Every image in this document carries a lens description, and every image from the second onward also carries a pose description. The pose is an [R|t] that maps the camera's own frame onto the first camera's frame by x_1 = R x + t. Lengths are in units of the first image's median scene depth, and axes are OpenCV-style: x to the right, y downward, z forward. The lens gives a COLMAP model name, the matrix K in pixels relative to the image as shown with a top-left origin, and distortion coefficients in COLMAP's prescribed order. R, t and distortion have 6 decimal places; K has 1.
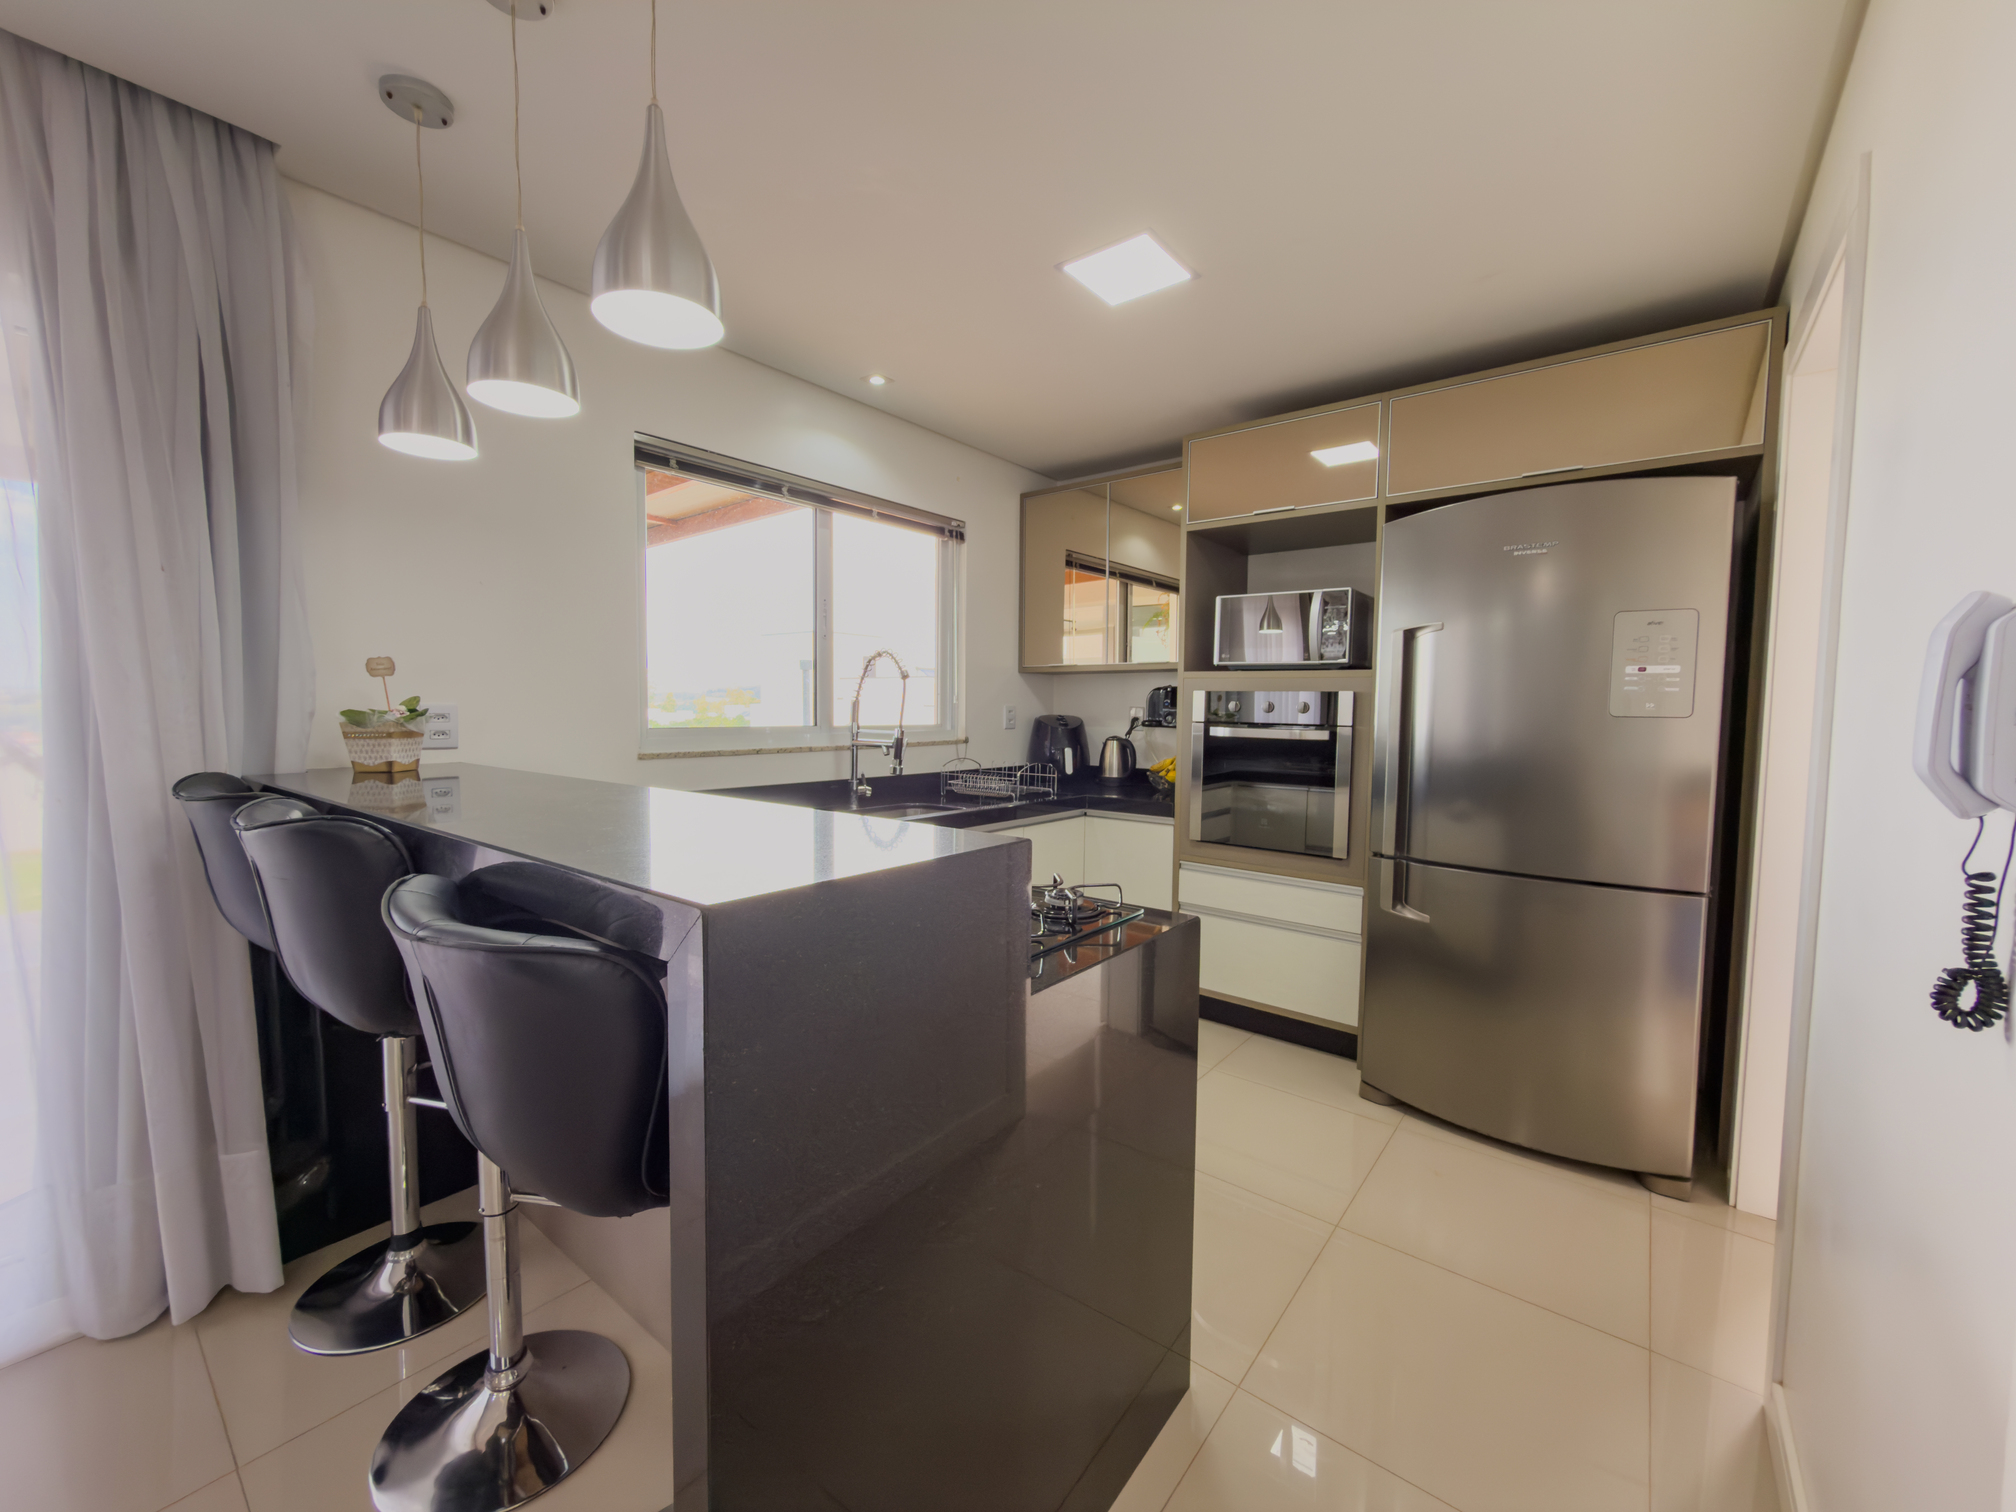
lens RADIAL K [[799.9, 0, 1003.5], [0, 799.9, 753.4], [0, 0, 1]] dist [-0.000425, 0.000192]
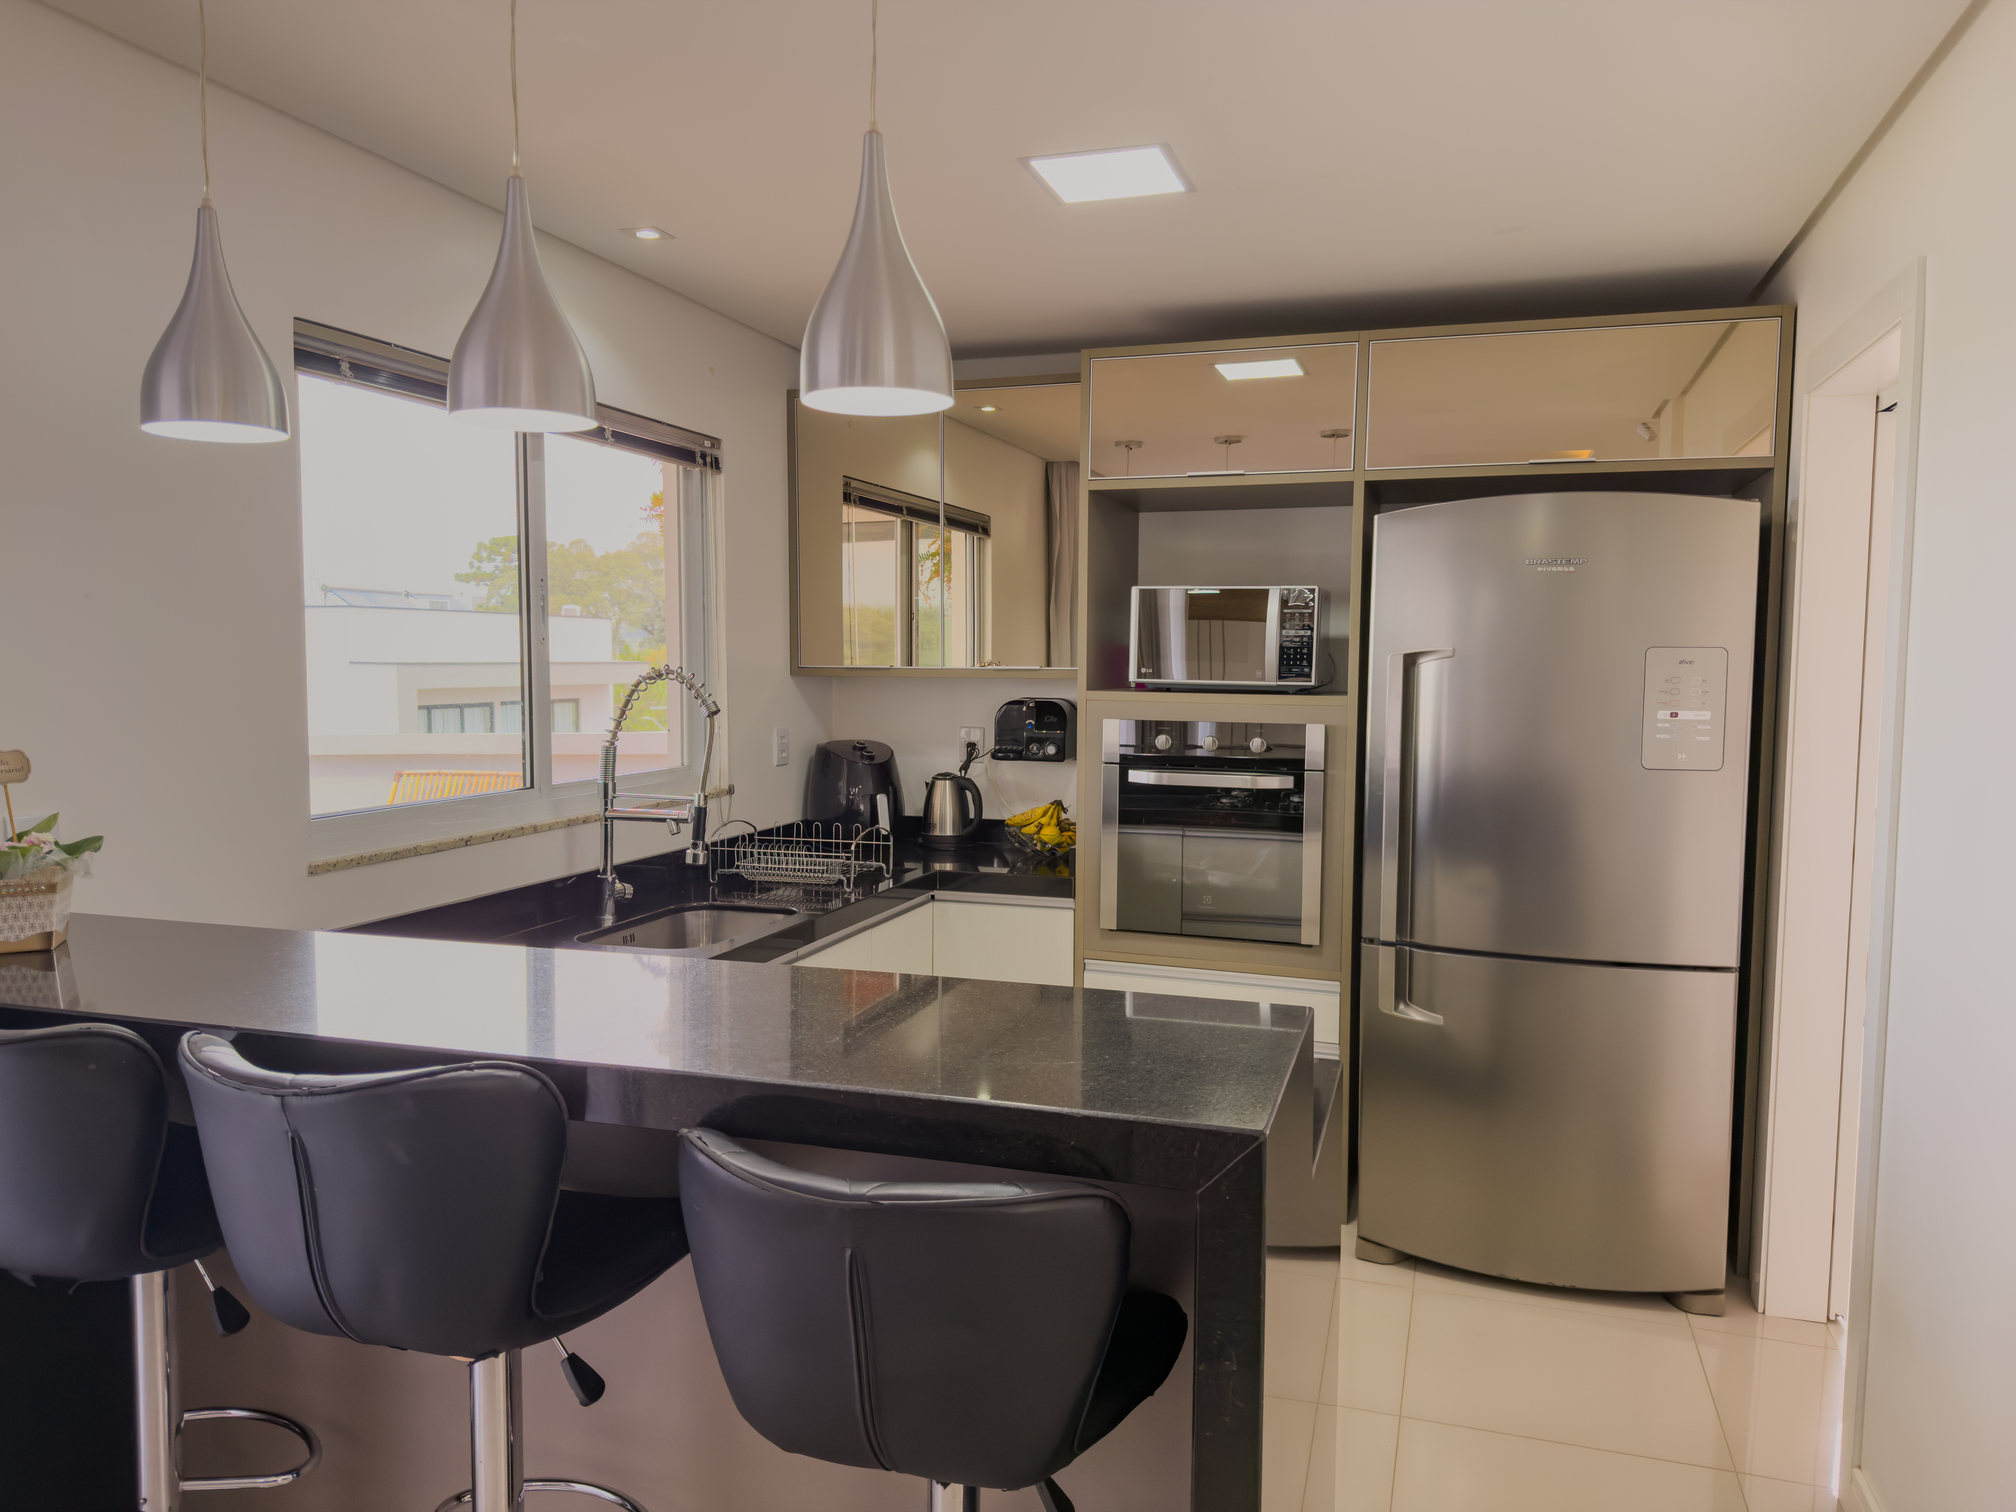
lens RADIAL K [[1387.2, 0, 1000.1], [0, 1387.2, 764.5], [0, 0, 1]] dist [0.107808, -0.169857]
pose [[0.938686, -0.031421, 0.343337, -0.272987], [0.024319, 0.999392, 0.024970, -0.071670], [-0.343913, -0.015089, 0.938880, -0.119333]]
